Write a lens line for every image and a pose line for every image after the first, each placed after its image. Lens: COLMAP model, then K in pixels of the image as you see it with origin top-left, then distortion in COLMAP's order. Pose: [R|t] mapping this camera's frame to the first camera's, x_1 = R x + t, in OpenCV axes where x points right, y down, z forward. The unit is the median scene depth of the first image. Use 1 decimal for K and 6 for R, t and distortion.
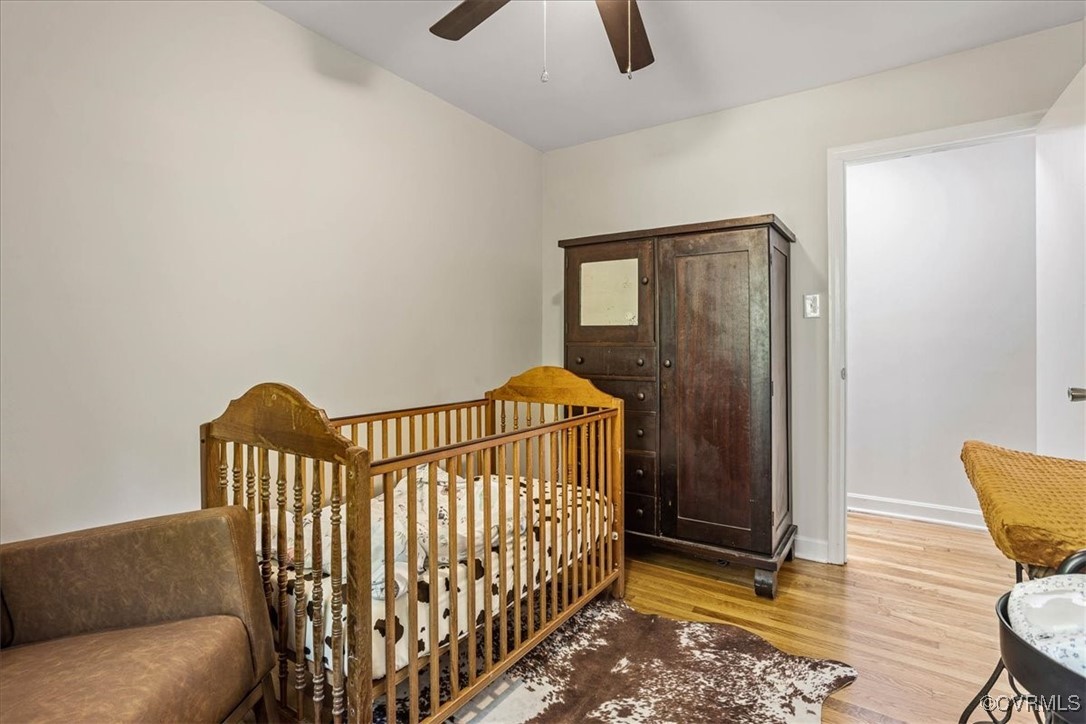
lens RADIAL K [[541.4, 0, 535.6], [0, 541.4, 343.2], [0, 0, 1]] dist [-0.054907, 0.031928]
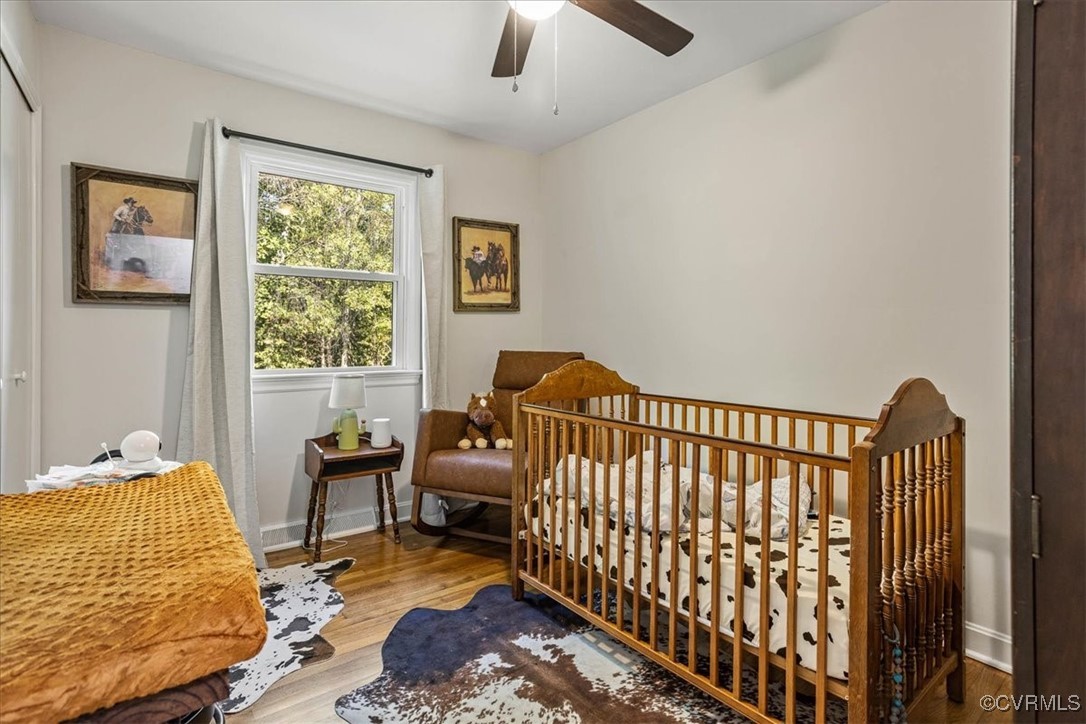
lens RADIAL K [[541.4, 0, 535.6], [0, 541.4, 343.2], [0, 0, 1]] dist [-0.054907, 0.031928]
pose [[-0.338354, 0.006815, -0.940994, 0.986695], [-0.004879, 0.999948, 0.008996, -0.001754], [0.941006, 0.007635, -0.338303, 1.166186]]
